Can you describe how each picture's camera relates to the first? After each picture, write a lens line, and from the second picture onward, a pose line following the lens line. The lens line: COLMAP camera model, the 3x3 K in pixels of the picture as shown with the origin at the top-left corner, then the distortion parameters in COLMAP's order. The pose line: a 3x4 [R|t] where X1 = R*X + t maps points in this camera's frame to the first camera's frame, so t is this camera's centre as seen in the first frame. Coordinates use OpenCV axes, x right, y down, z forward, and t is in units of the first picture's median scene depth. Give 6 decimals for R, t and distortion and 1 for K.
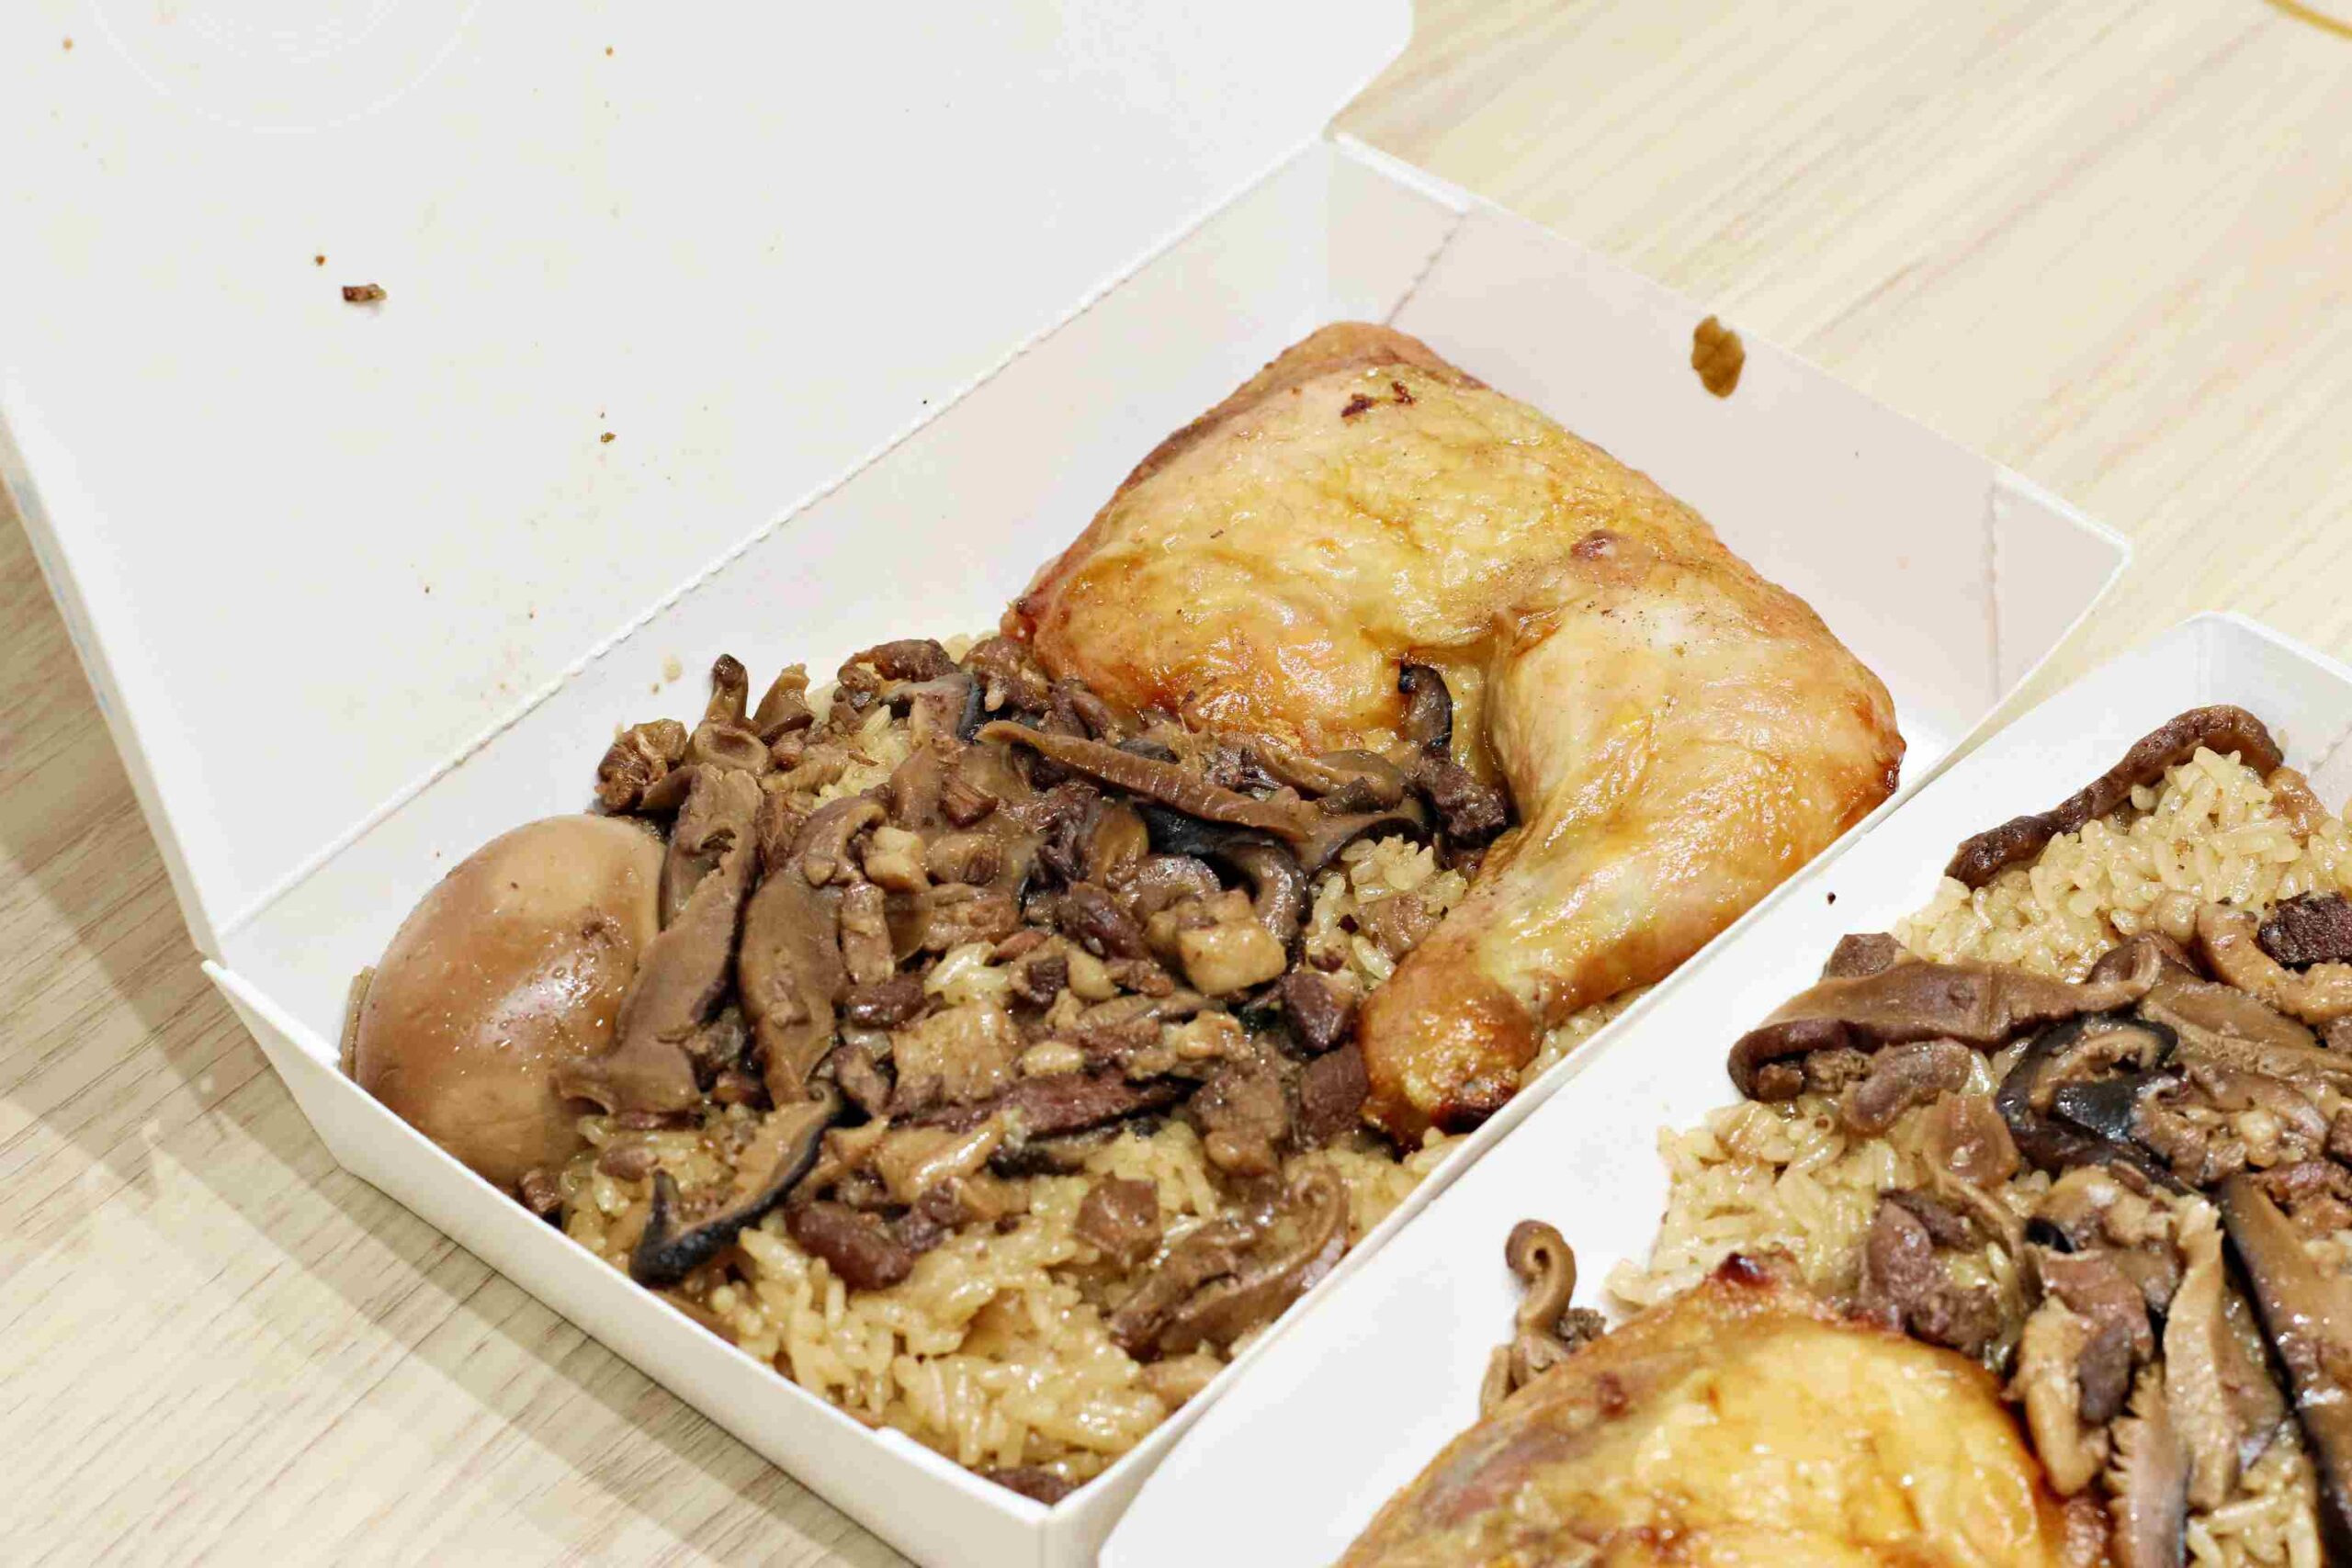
lens RADIAL K [[5747.3, 0, 1176.0], [0, 5747.3, 784.0], [0, 0, 1]] dist [-0.201366, -0.521331]
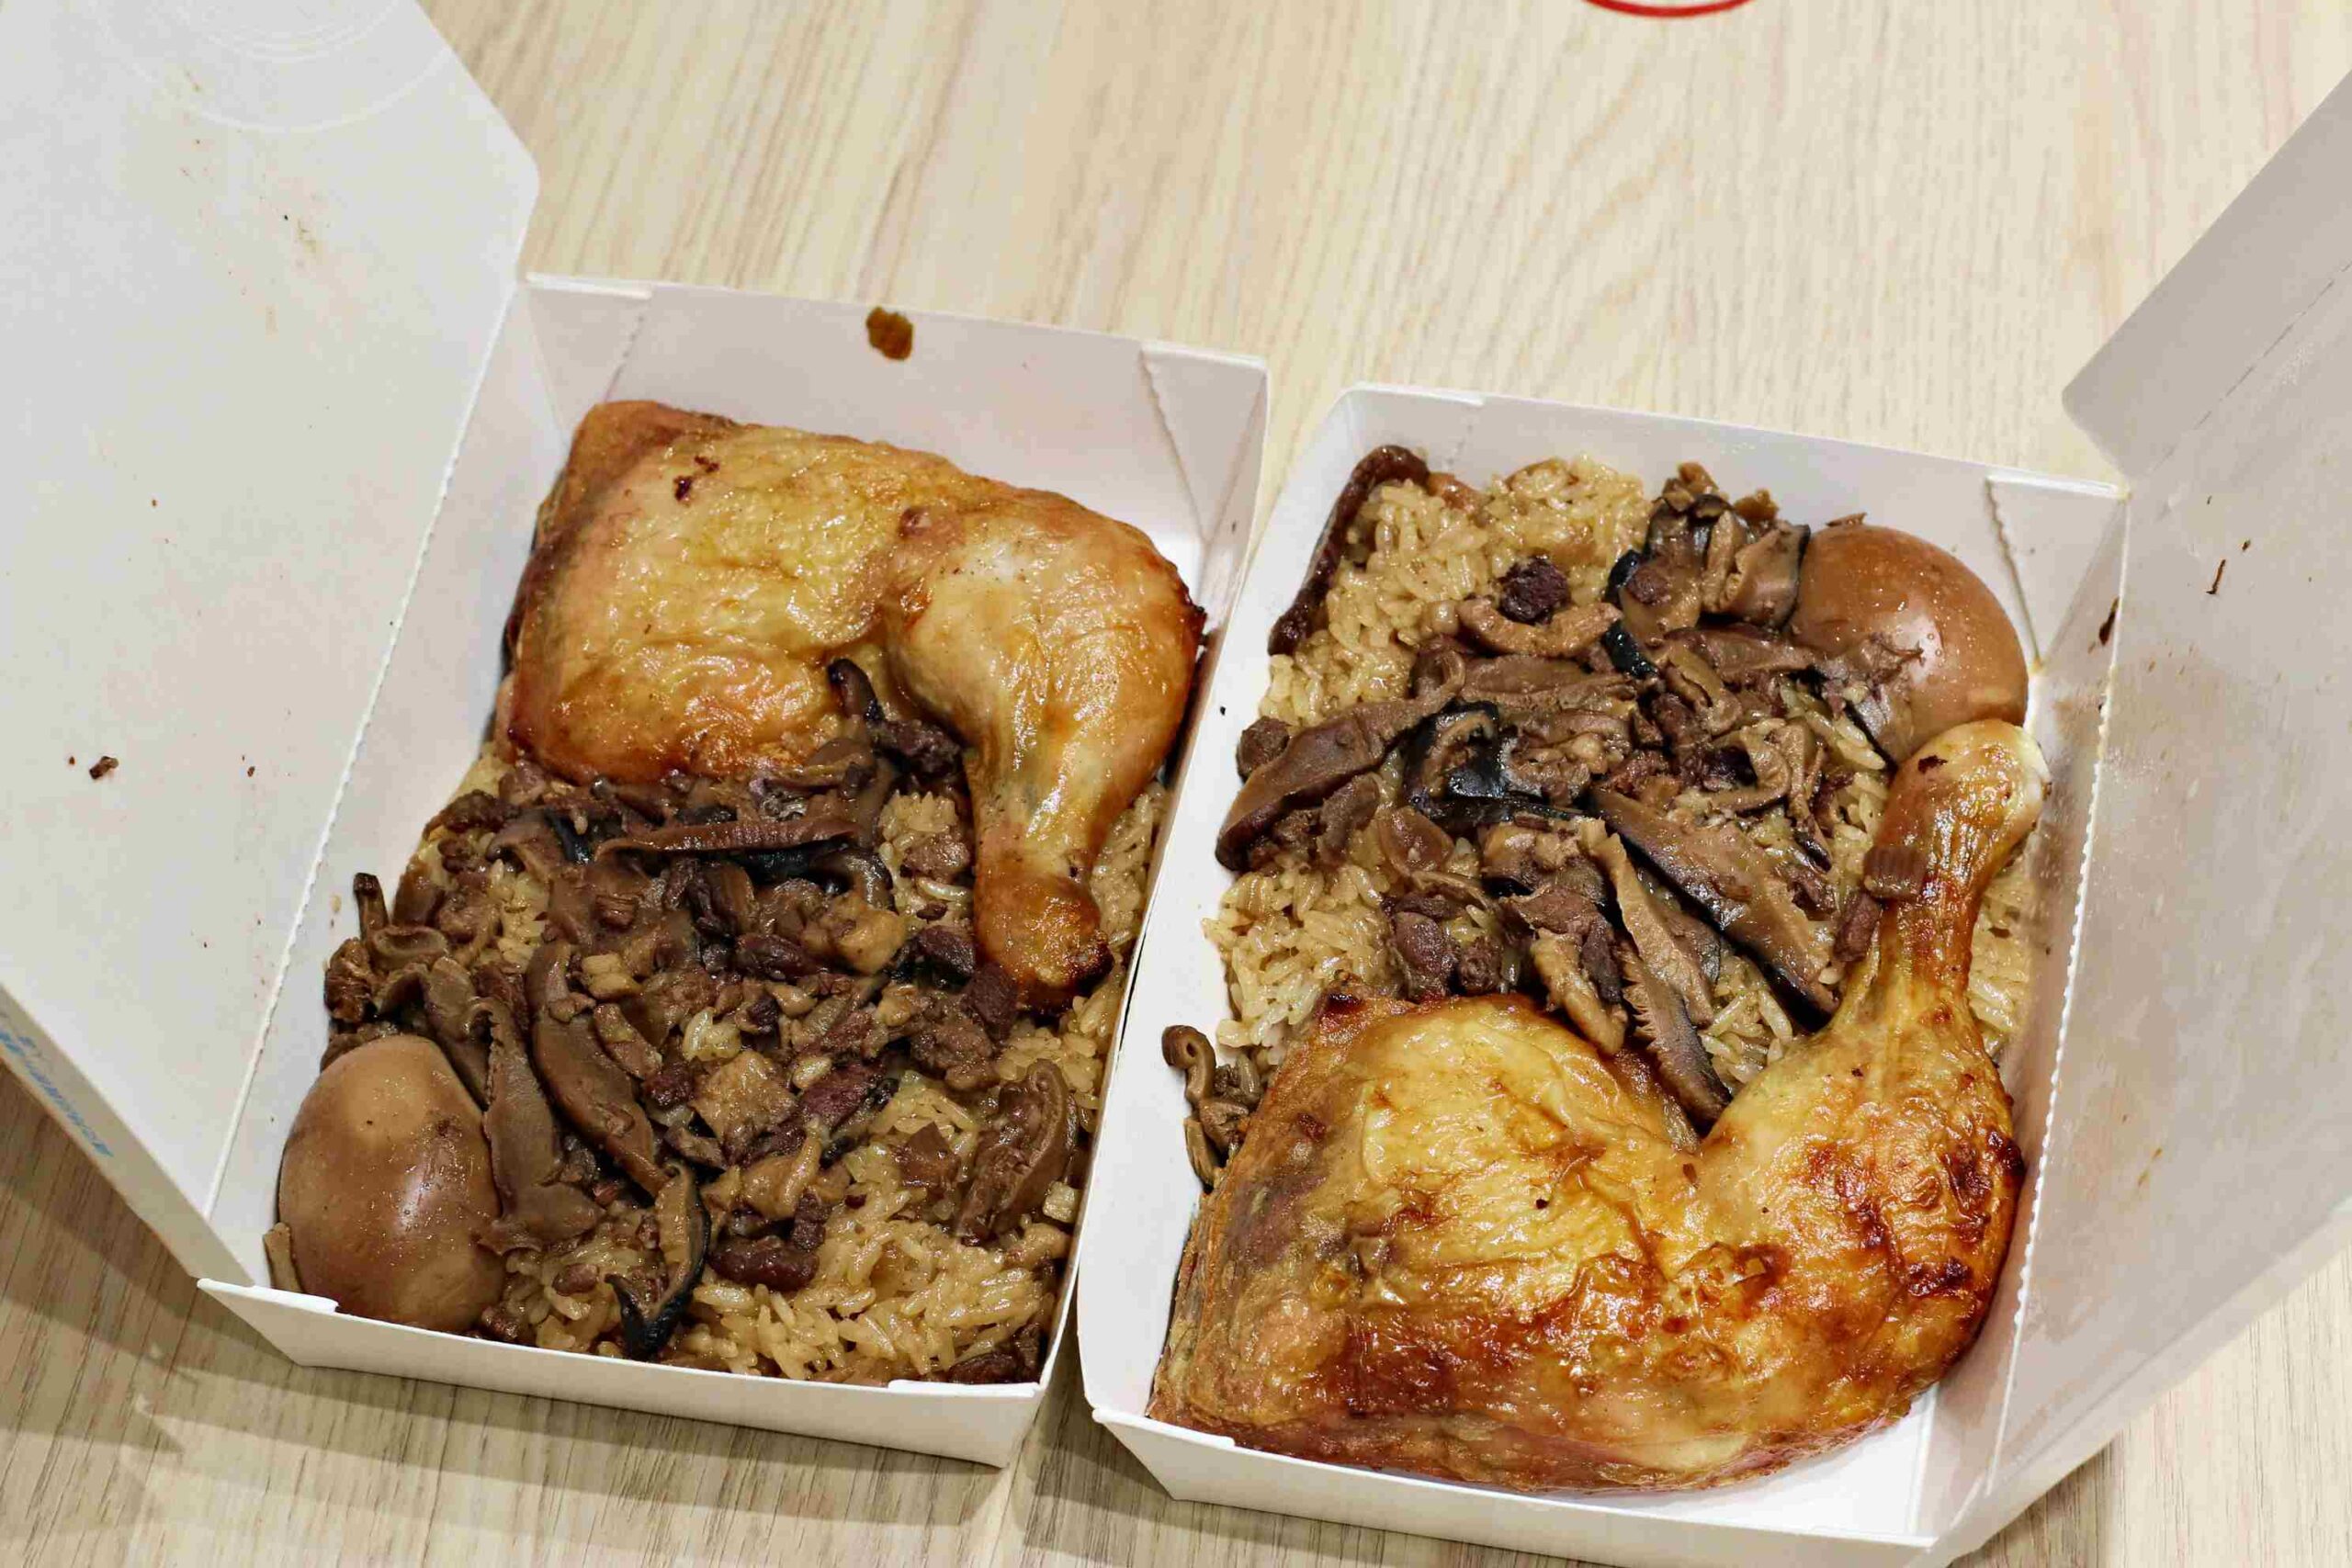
lens RADIAL K [[5747.3, 0, 1176.0], [0, 5747.3, 784.0], [0, 0, 1]] dist [-0.201366, -0.521331]
pose [[0.855961, -0.419712, 0.301947, -0.325862], [0.365447, 0.904233, 0.220930, -0.278966], [-0.365758, -0.078762, 0.927371, -0.280723]]
